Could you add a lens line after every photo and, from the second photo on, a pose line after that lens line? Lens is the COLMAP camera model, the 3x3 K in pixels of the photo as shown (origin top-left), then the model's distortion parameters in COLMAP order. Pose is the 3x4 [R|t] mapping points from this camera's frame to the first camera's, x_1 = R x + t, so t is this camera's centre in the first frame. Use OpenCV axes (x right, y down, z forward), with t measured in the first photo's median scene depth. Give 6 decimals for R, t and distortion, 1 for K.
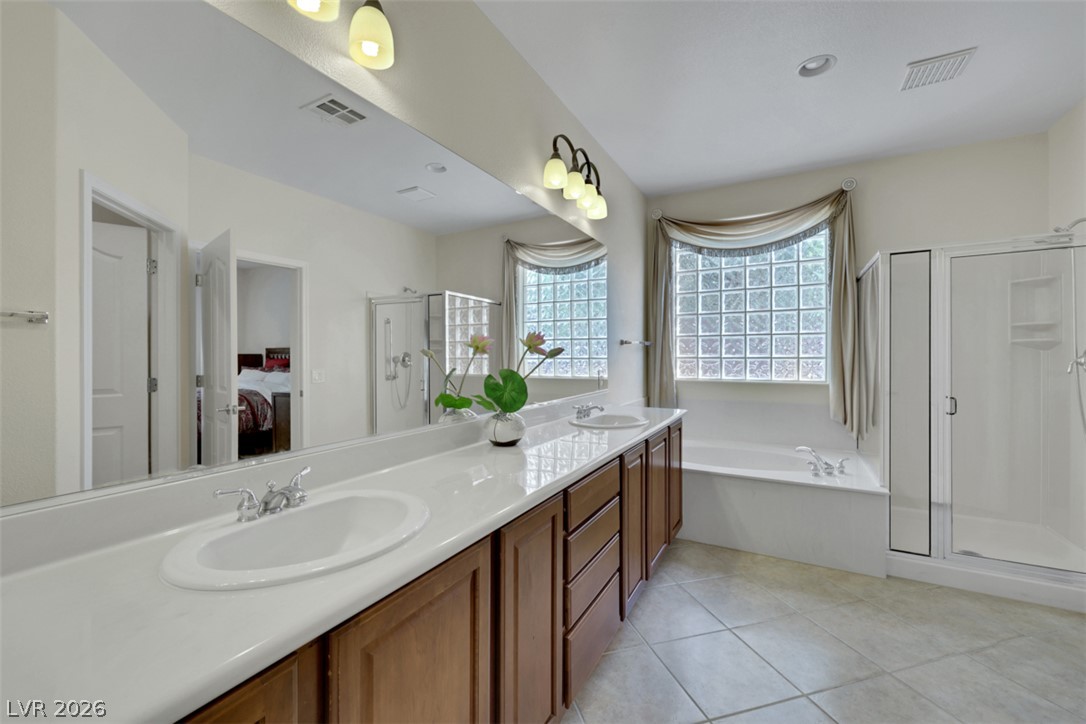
lens RADIAL K [[448.0, 0, 538.5], [0, 448.0, 360.1], [0, 0, 1]] dist [-0.001058, 0.000121]
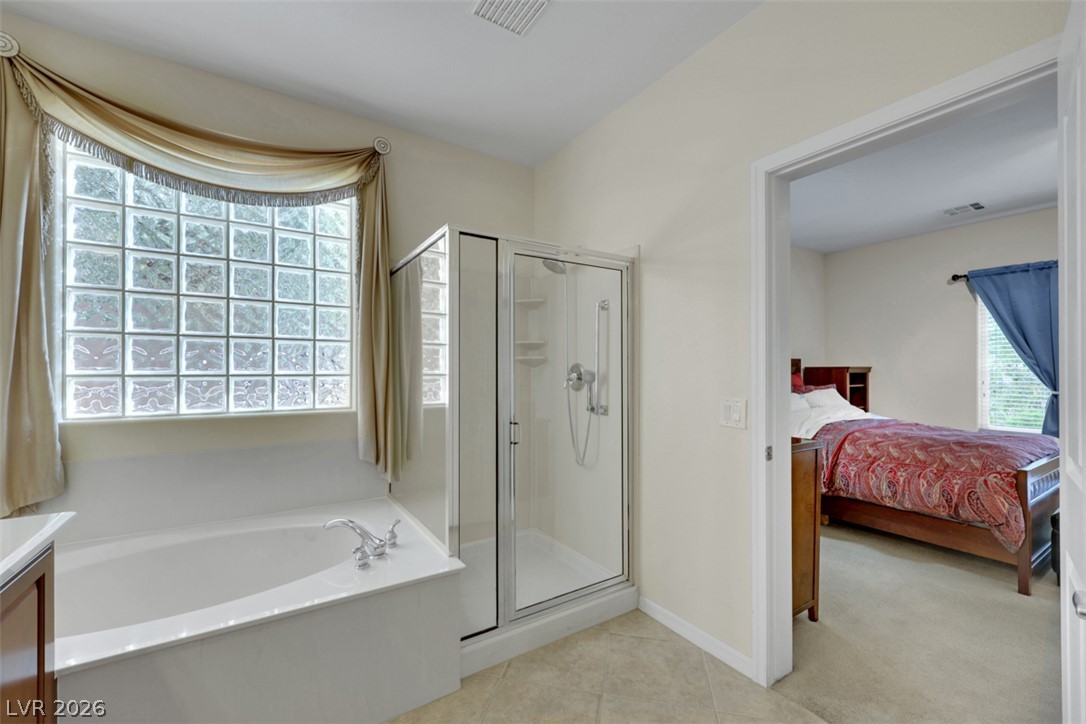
lens RADIAL K [[448.0, 0, 546.8], [0, 448.0, 368.4], [0, 0, 1]] dist [-0.001058, 0.000121]
pose [[0.471344, 0.007943, 0.881913, 0.138518], [0.007344, 0.999889, -0.012931, -0.003667], [-0.881919, 0.012572, 0.471234, 0.347724]]
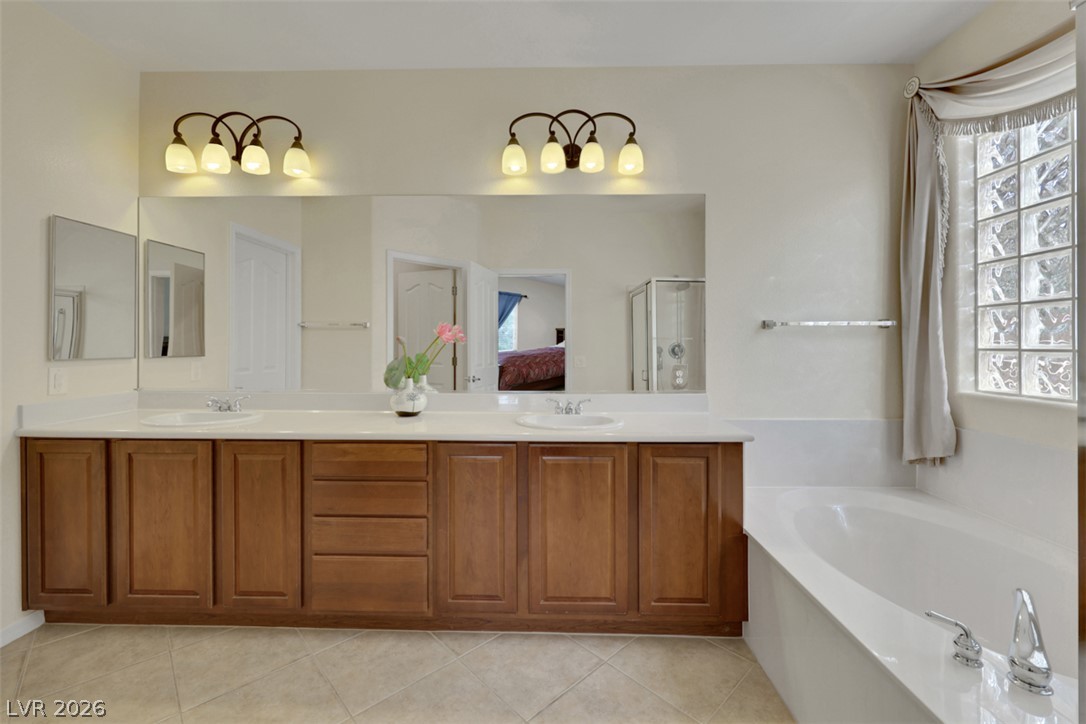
lens RADIAL K [[448.0, 0, 530.4], [0, 448.0, 344.7], [0, 0, 1]] dist [-0.001058, 0.000121]
pose [[0.456834, 0.001733, -0.889550, 0.559530], [-0.013613, 0.999895, -0.005043, -0.001522], [0.889448, 0.014413, 0.456809, 0.349360]]
